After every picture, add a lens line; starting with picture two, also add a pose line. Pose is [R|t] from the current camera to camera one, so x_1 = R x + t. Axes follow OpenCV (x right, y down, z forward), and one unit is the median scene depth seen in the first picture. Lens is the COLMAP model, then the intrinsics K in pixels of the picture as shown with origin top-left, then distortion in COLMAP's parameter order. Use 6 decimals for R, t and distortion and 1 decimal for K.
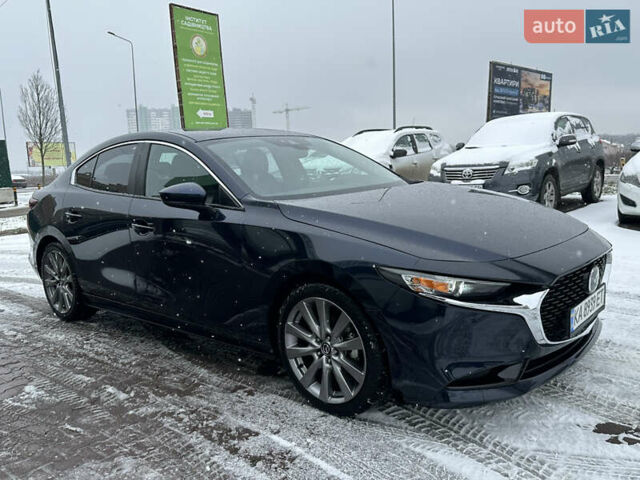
lens RADIAL K [[567.7, 0, 320.0], [0, 567.7, 240.0], [0, 0, 1]] dist [0.141913, -0.281355]
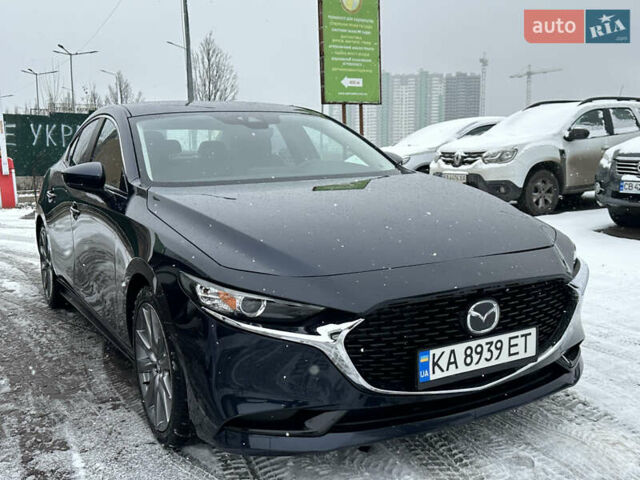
lens RADIAL K [[715.0, 0, 320.0], [0, 715.0, 240.0], [0, 0, 1]] dist [0.205473, -0.508644]
pose [[0.937419, 0.072606, -0.340549, 0.158844], [-0.072064, 0.997298, 0.014258, -0.007436], [0.340664, 0.011176, 0.940119, 0.018114]]
